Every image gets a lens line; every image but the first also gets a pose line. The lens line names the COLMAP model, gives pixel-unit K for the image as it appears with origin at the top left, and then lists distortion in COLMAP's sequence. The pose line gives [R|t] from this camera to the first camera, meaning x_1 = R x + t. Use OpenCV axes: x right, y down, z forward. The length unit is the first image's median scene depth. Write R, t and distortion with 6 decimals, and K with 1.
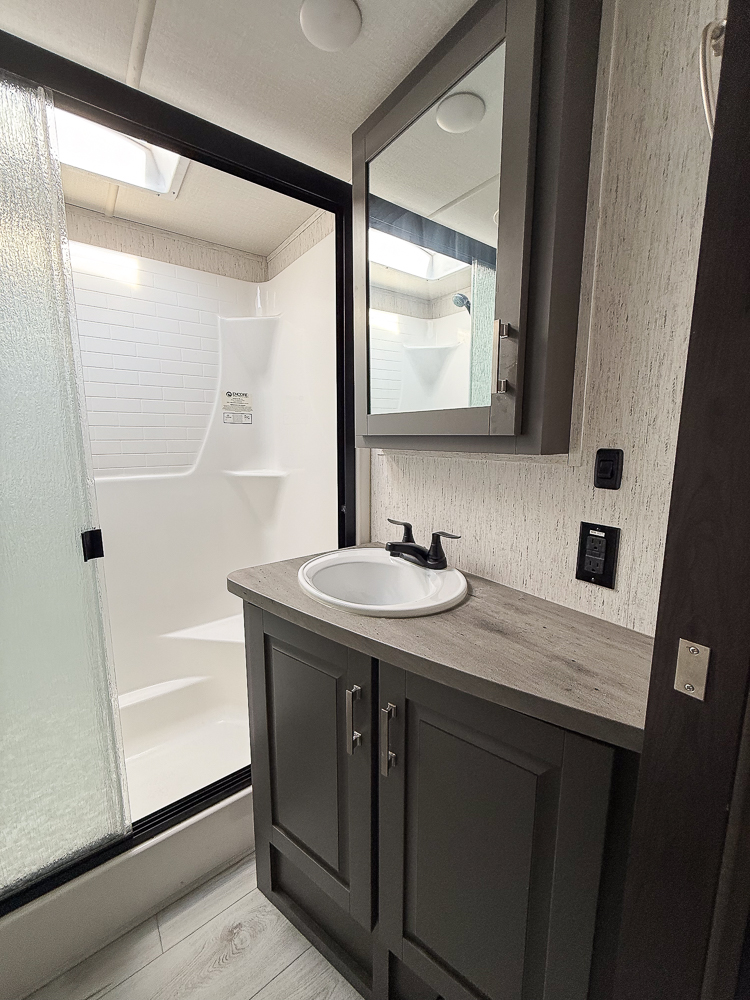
lens RADIAL K [[399.1, 0, 380.3], [0, 399.1, 497.0], [0, 0, 1]] dist [0.002328, -0.000095]
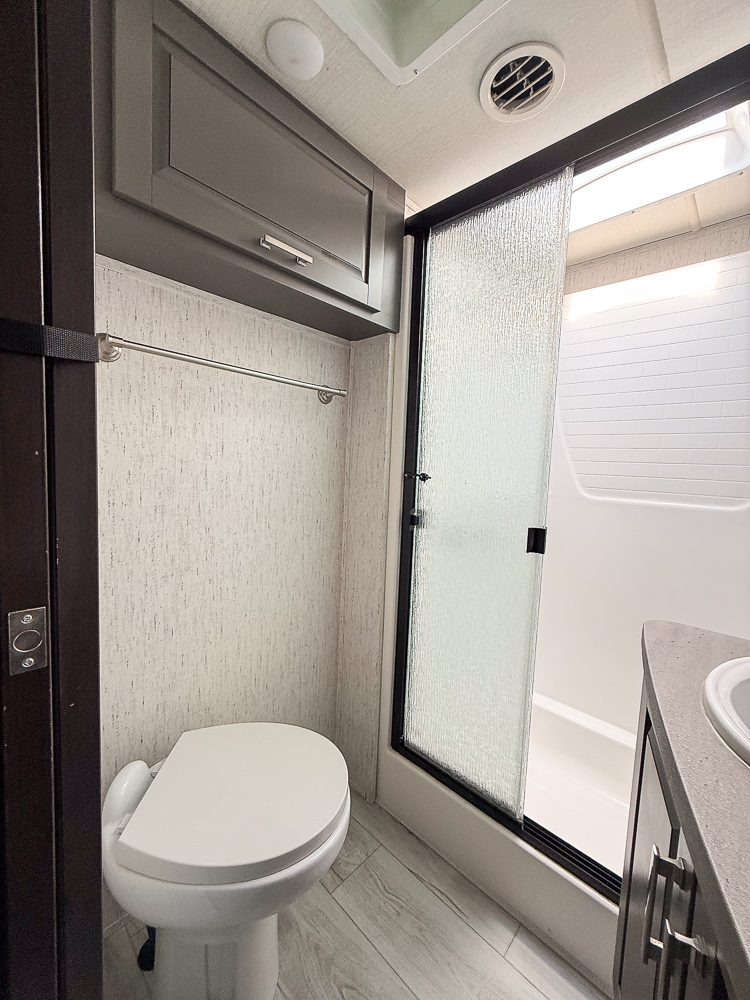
lens RADIAL K [[399.1, 0, 379.3], [0, 399.1, 500.8], [0, 0, 1]] dist [0.002328, -0.000095]
pose [[0.157381, 0.089667, -0.983459, 0.272244], [-0.192212, 0.979605, 0.058556, 0.024149], [0.968651, 0.179817, 0.171406, 0.307016]]
